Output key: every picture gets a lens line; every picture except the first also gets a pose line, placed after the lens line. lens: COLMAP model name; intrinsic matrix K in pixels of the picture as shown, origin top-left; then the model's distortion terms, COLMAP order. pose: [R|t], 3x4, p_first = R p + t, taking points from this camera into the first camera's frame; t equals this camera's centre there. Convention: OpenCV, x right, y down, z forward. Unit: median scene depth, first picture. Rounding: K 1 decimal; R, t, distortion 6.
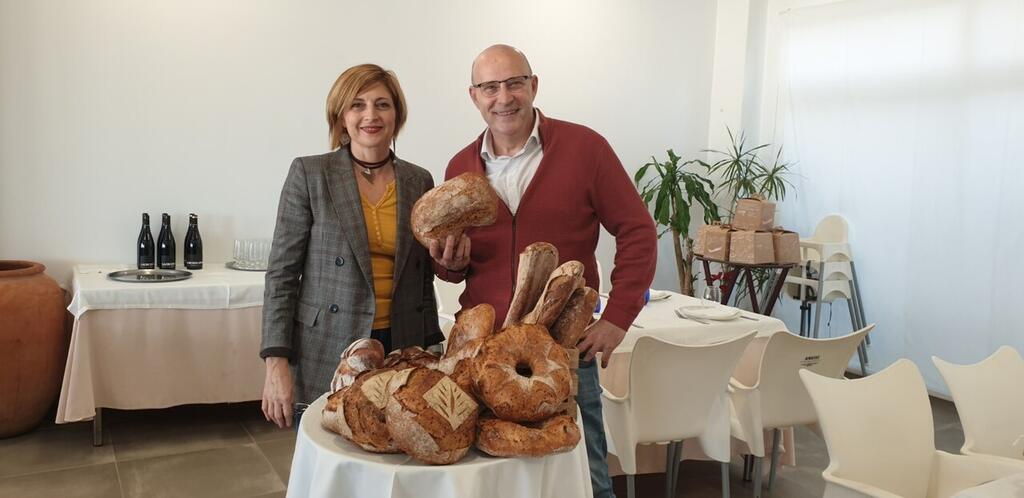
lens RADIAL K [[691.7, 0, 512.0], [0, 691.7, 249.0], [0, 0, 1]] dist [-0.000123, -0.000024]
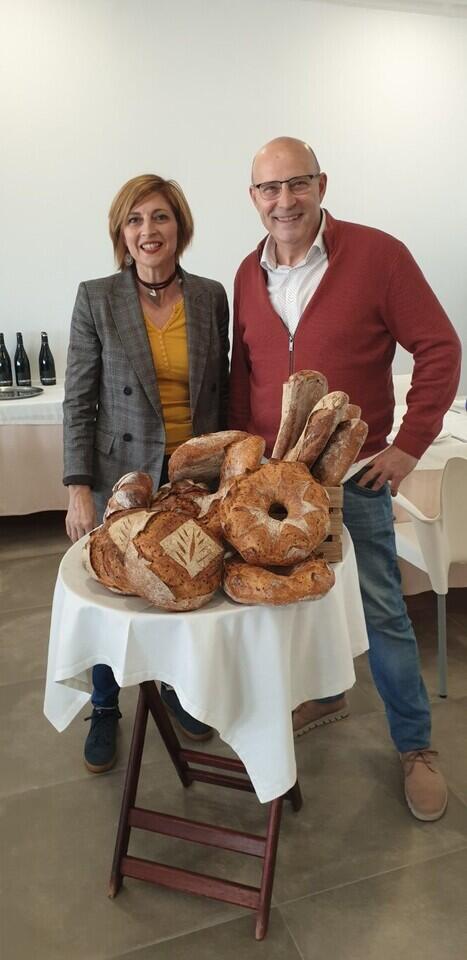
lens RADIAL K [[643.0, 0, 255.4], [0, 643.0, 483.1], [0, 0, 1]] dist [0.085504, -0.000010]
pose [[0.983048, 0.002207, -0.183336, 0.108467], [0.033615, 0.980809, 0.192049, -0.024220], [0.180241, -0.194956, 0.964108, 0.112782]]
